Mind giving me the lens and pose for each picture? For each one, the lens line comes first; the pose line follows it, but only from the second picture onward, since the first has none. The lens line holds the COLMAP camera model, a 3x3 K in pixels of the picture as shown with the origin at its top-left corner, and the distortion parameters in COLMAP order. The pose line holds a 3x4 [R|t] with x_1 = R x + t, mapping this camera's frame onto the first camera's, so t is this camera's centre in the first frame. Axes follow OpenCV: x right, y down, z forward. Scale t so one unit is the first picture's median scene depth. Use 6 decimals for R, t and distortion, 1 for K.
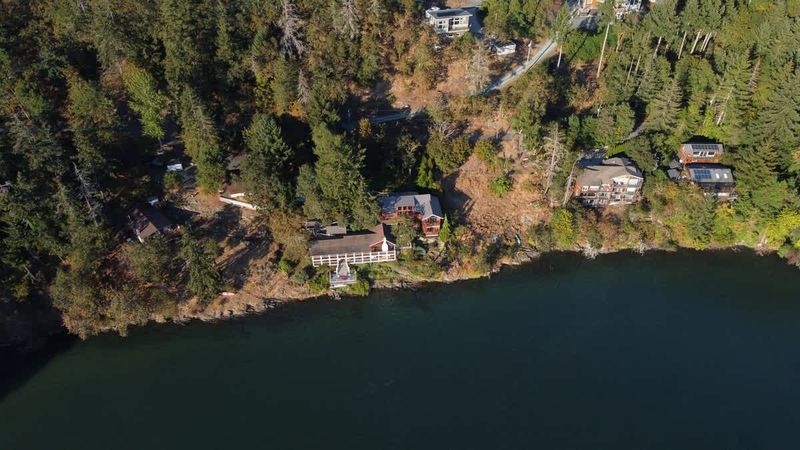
lens RADIAL K [[611.0, 0, 400.0], [0, 611.0, 225.0], [0, 0, 1]] dist [-0.000250, 0.000694]
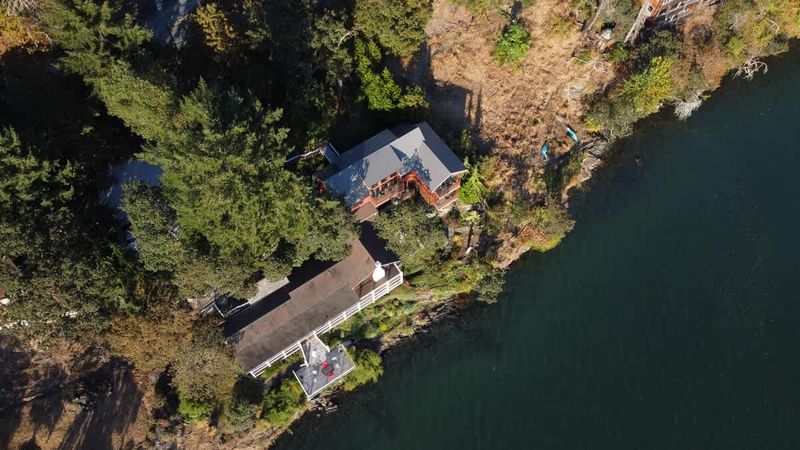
lens RADIAL K [[611.0, 0, 400.0], [0, 611.0, 225.0], [0, 0, 1]] dist [-0.000250, 0.000694]
pose [[0.883414, -0.415469, 0.216716, -0.095072], [0.306254, 0.861947, 0.404050, -0.178921], [-0.354668, -0.290573, 0.888695, 0.576461]]
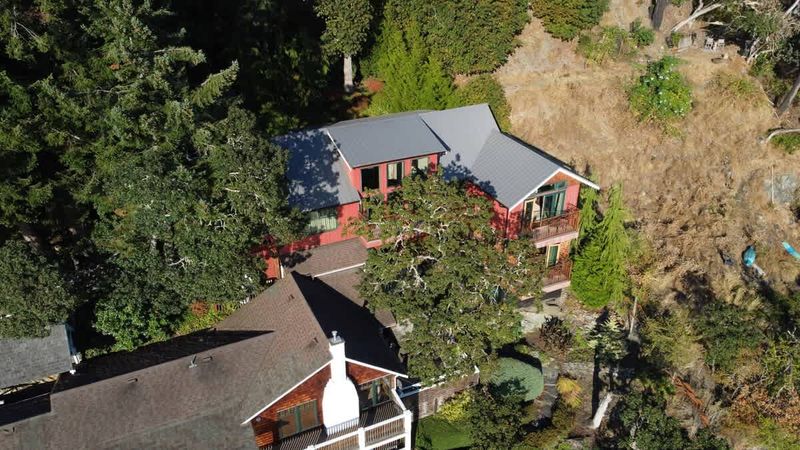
lens RADIAL K [[611.0, 0, 400.0], [0, 611.0, 225.0], [0, 0, 1]] dist [-0.000250, 0.000694]
pose [[0.948855, -0.159856, 0.272251, -0.045318], [0.213157, 0.960493, -0.178934, 0.022602], [-0.232891, 0.227814, 0.945443, 0.817900]]
